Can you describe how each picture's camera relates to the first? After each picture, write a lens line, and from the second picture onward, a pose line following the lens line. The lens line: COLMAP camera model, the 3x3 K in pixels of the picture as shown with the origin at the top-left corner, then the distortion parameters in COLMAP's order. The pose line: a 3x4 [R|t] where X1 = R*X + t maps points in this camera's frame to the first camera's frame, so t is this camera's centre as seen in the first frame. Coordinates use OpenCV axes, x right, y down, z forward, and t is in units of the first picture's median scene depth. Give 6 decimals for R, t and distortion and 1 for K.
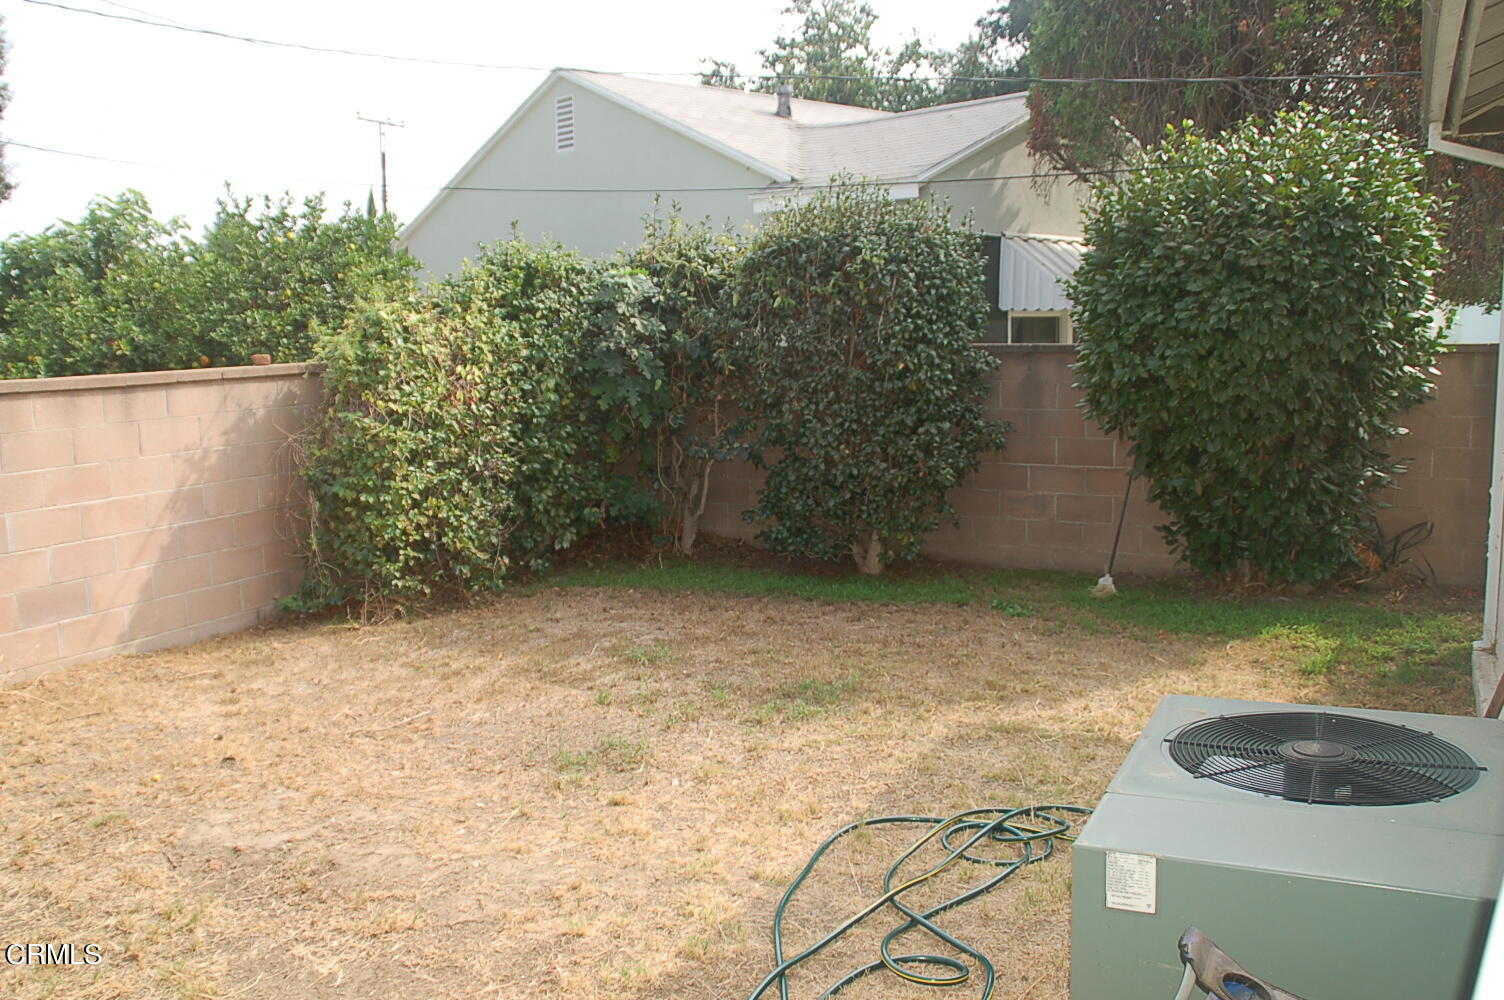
lens RADIAL K [[1284.5, 0, 752.0], [0, 1284.5, 500.0], [0, 0, 1]] dist [-0.123228, 0.140401]
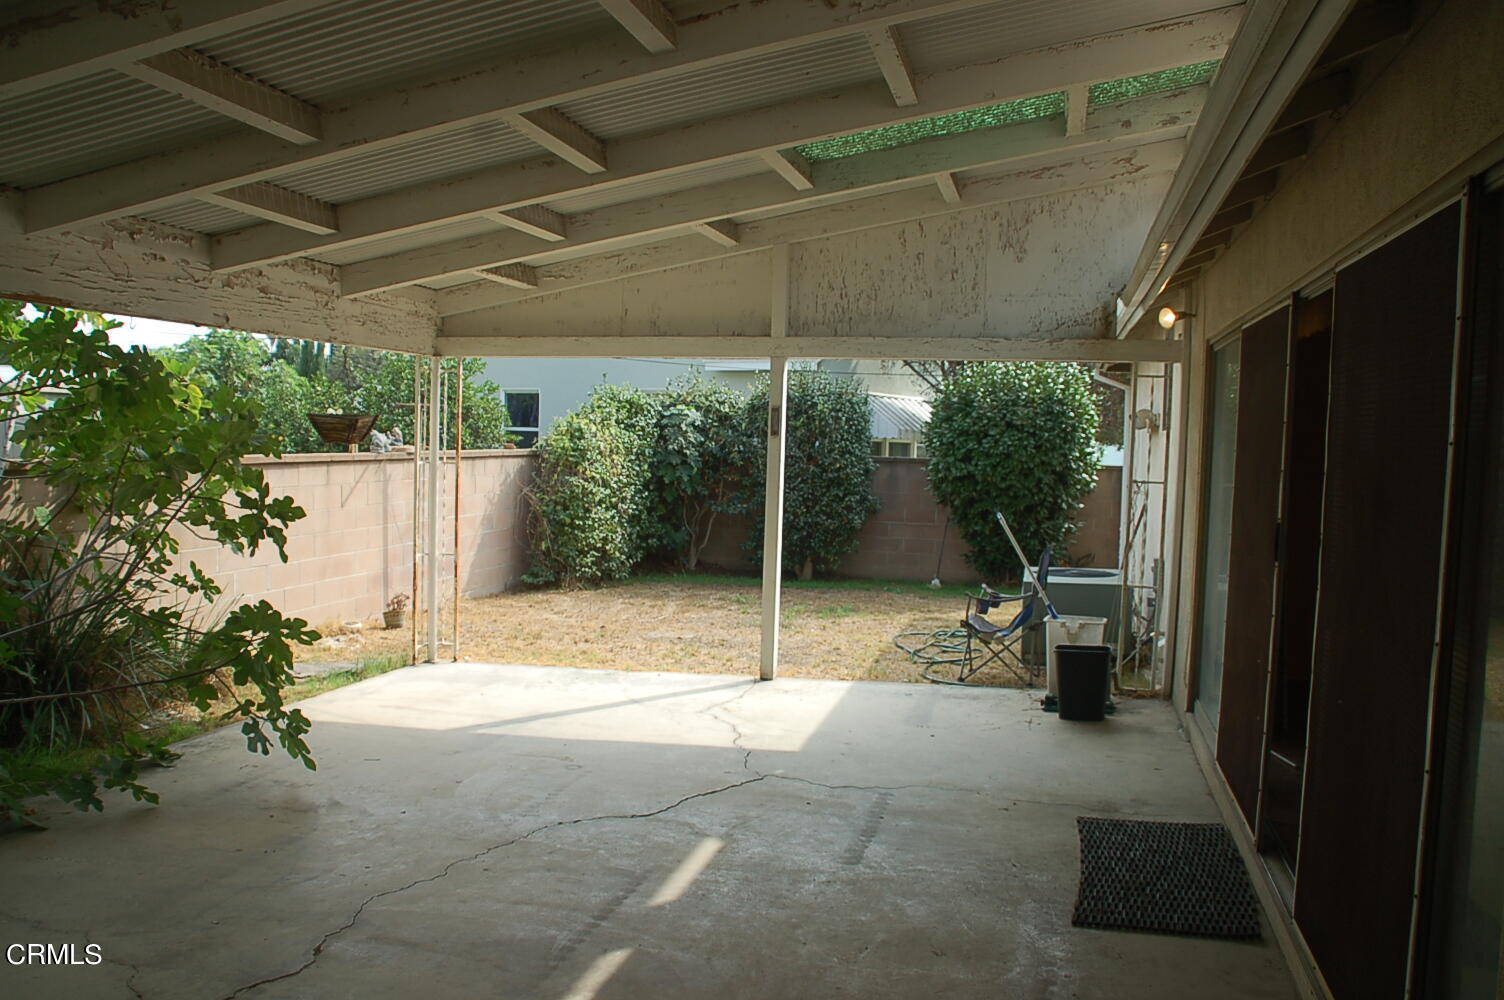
lens RADIAL K [[1203.1, 0, 747.7], [0, 1203.1, 522.6], [0, 0, 1]] dist [-0.165656, 0.123354]
pose [[0.974429, 0.030959, 0.222551, -0.455920], [-0.016405, 0.997621, -0.066950, 0.114027], [-0.224095, 0.061587, 0.972619, -0.785866]]
